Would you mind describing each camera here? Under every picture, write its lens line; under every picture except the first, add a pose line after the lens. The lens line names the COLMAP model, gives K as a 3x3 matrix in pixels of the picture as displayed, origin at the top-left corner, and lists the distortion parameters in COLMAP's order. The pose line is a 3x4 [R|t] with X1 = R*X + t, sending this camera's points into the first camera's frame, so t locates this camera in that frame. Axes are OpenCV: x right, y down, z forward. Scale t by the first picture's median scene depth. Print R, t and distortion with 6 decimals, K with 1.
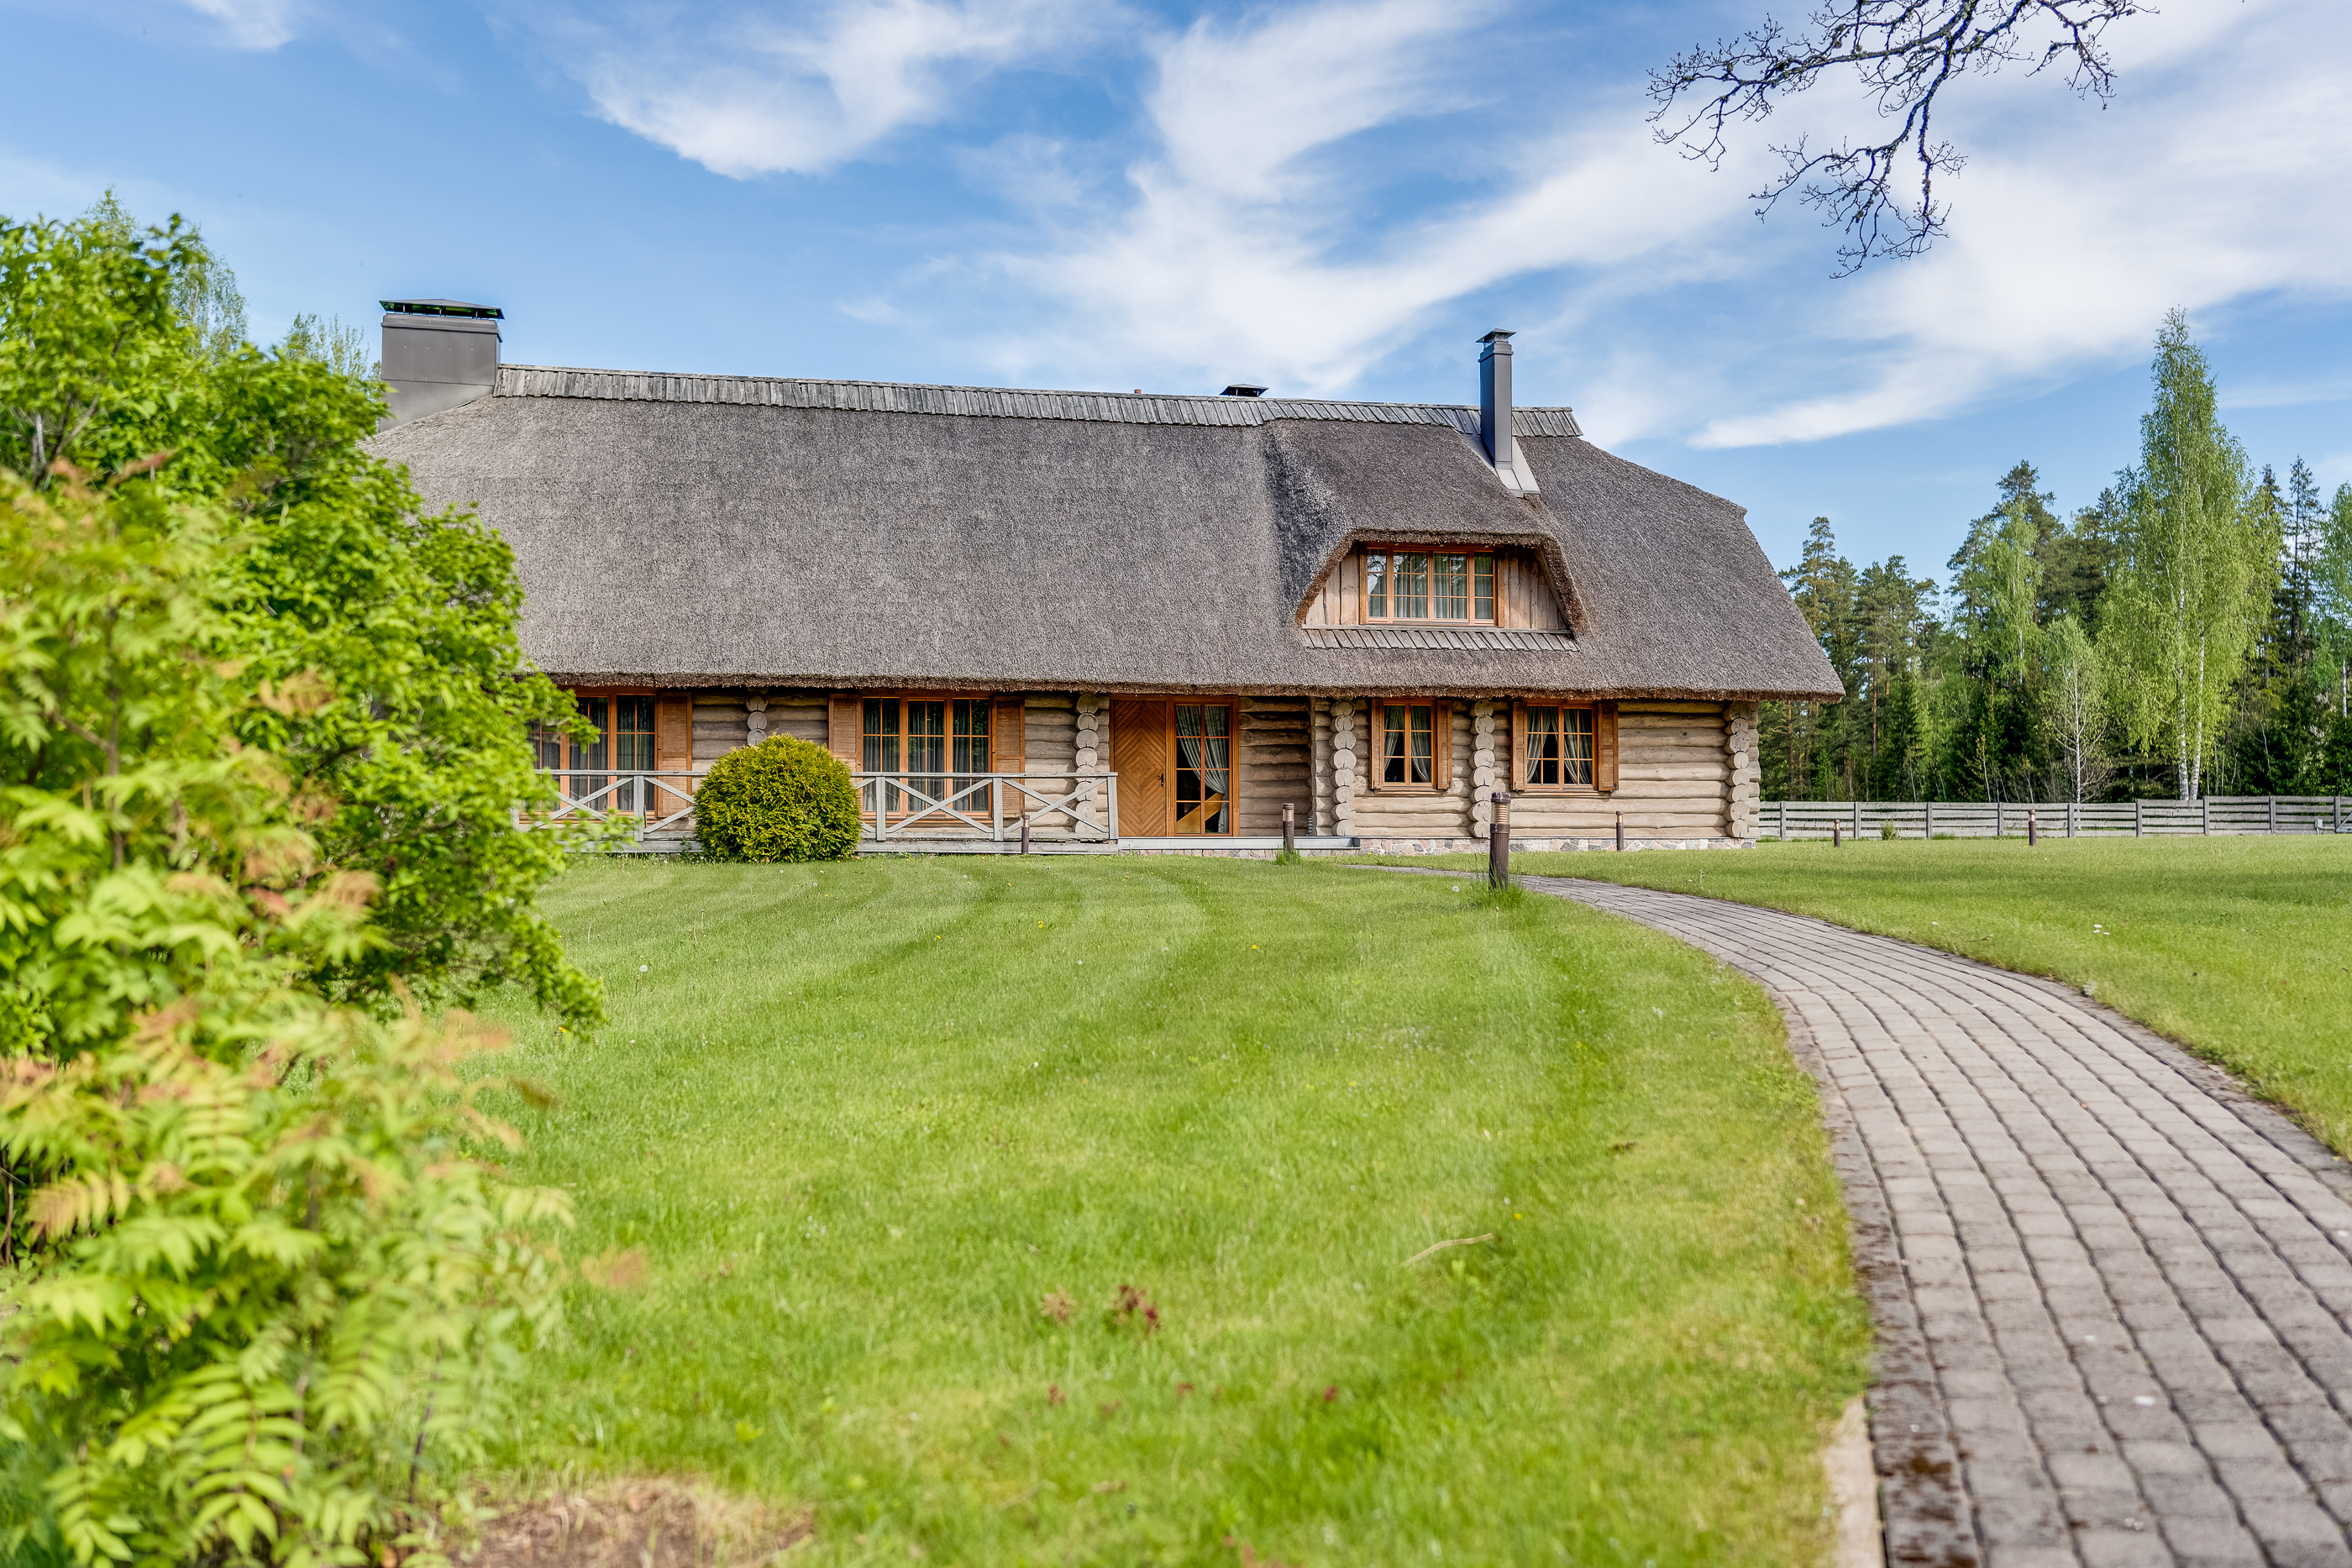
lens RADIAL K [[2284.6, 0, 1169.4], [0, 2284.6, 819.5], [0, 0, 1]] dist [-0.007523, -0.006196]
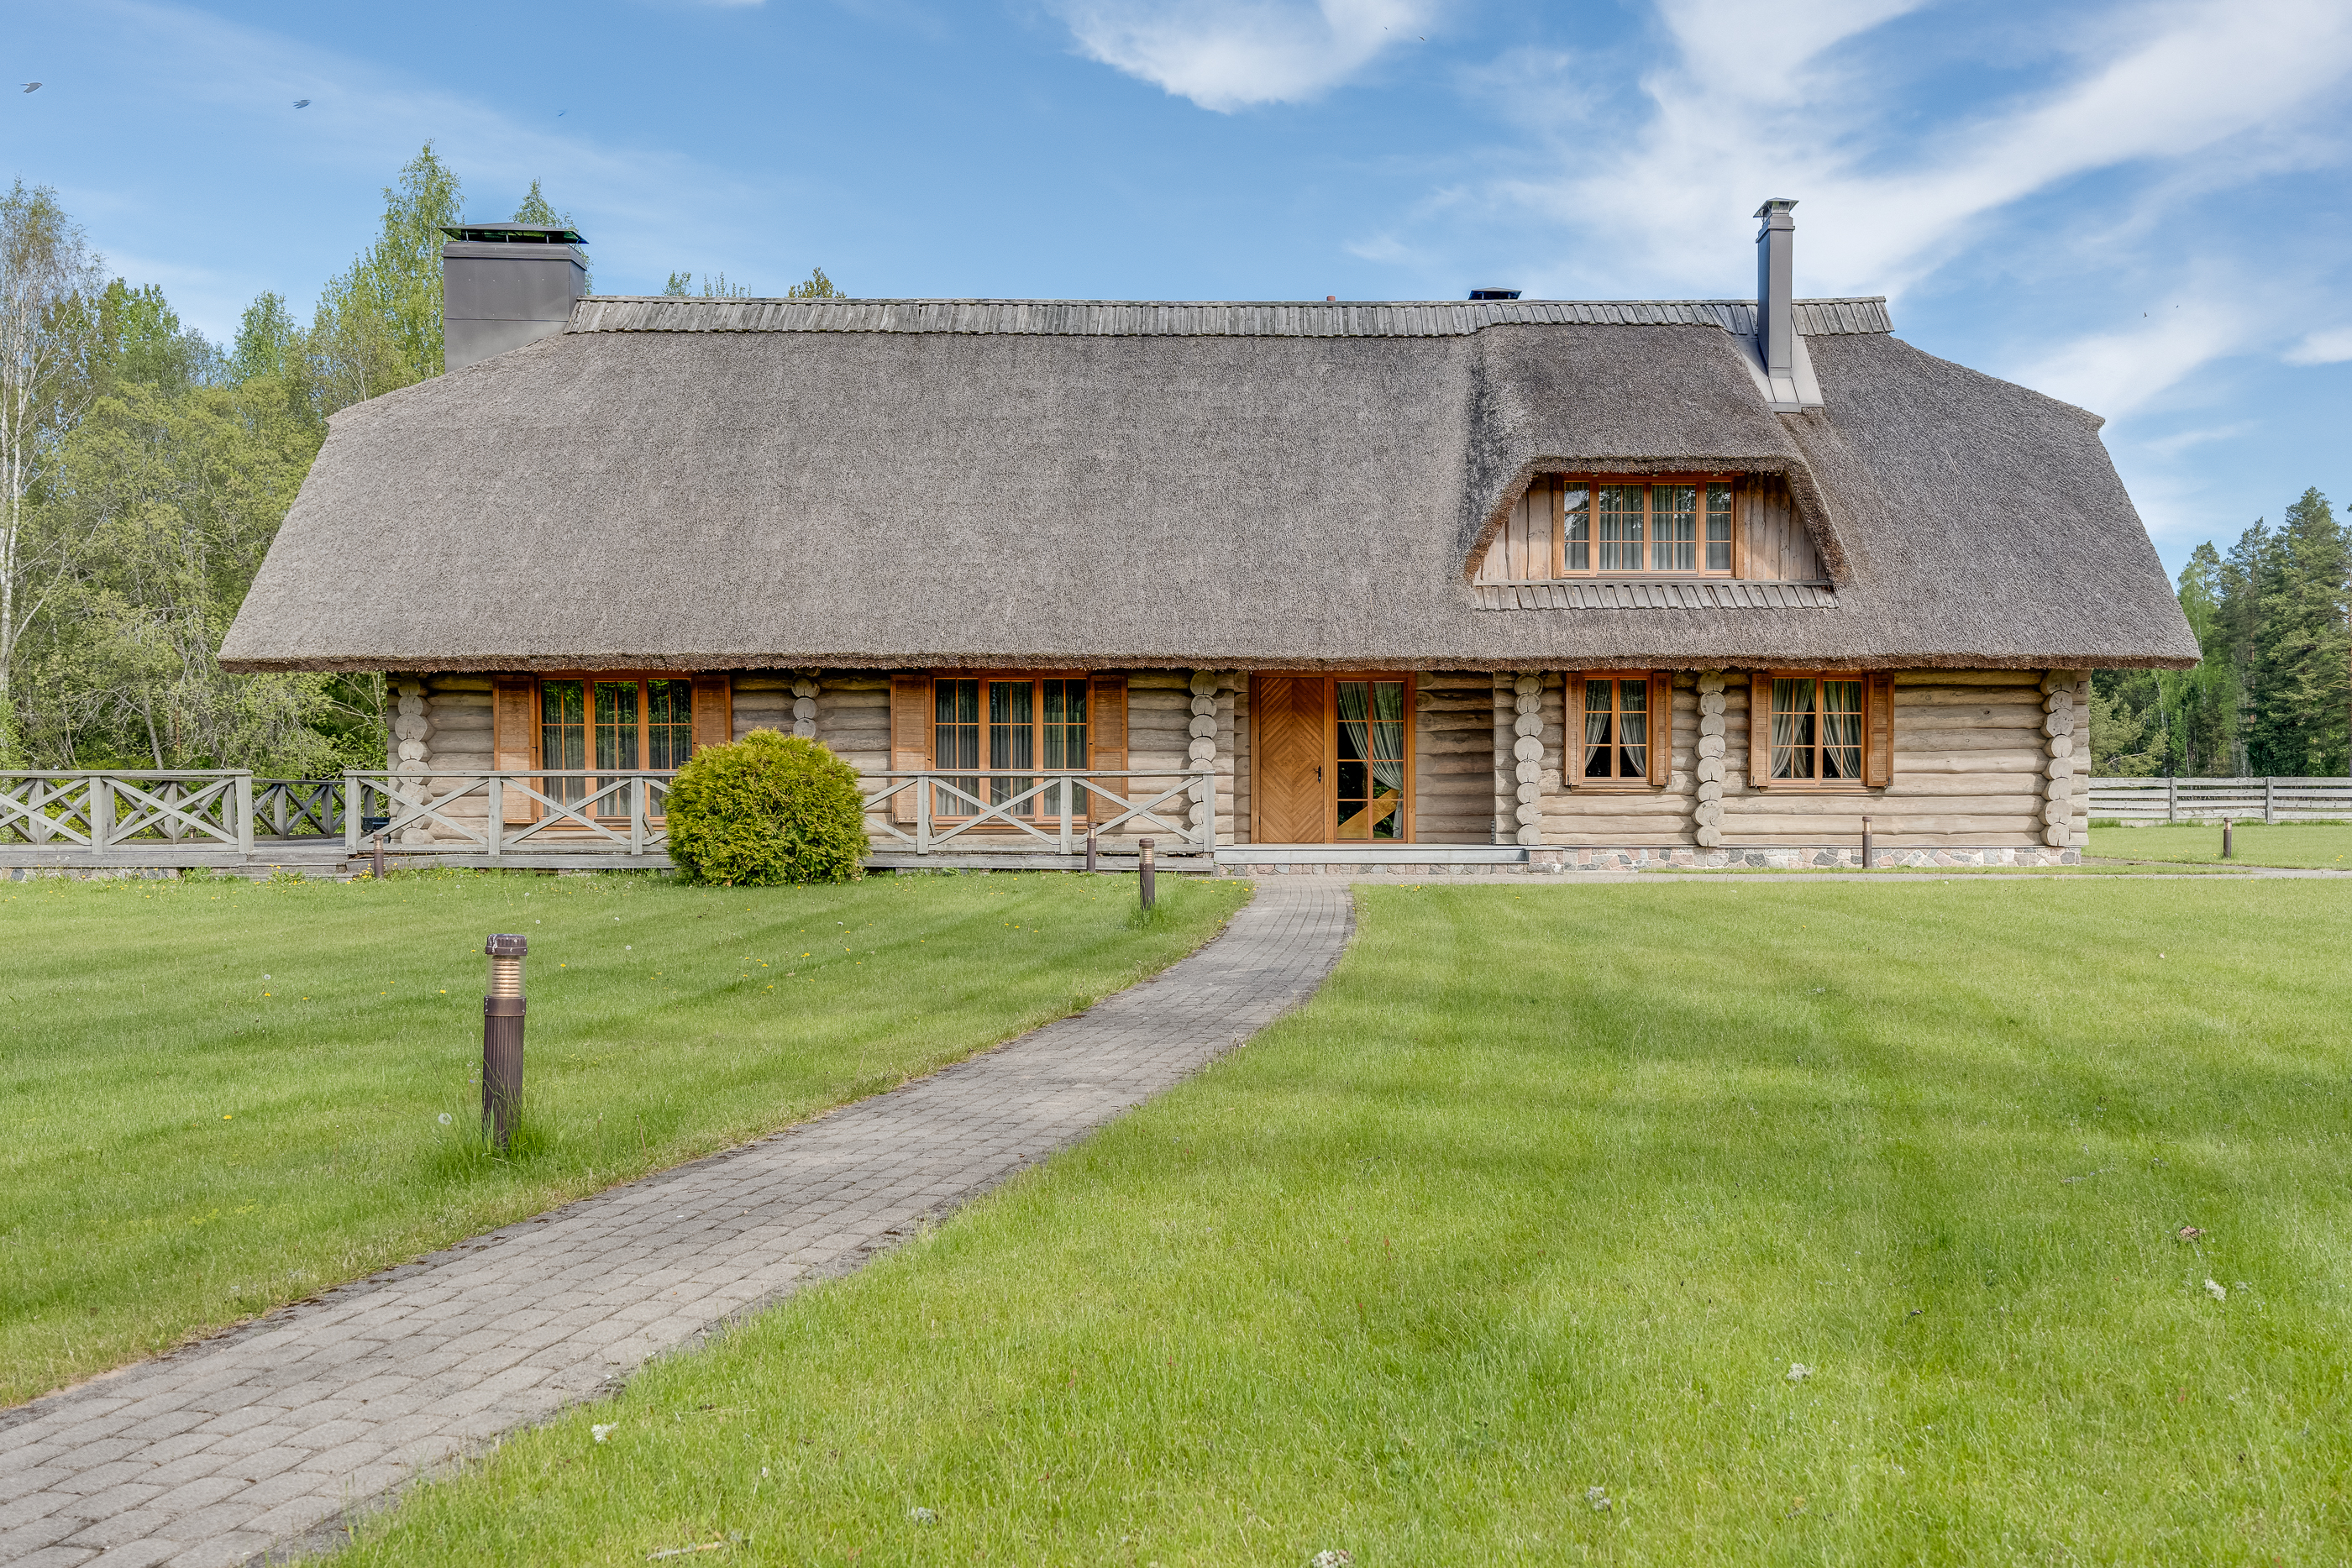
lens RADIAL K [[2388.2, 0, 1179.1], [0, 2388.2, 933.9], [0, 0, 1]] dist [-0.000664, -0.020090]
pose [[0.979571, 0.010401, -0.200828, 0.121741], [0.002101, 0.998078, 0.061937, -0.013314], [0.201086, -0.061094, 0.977667, 0.148356]]
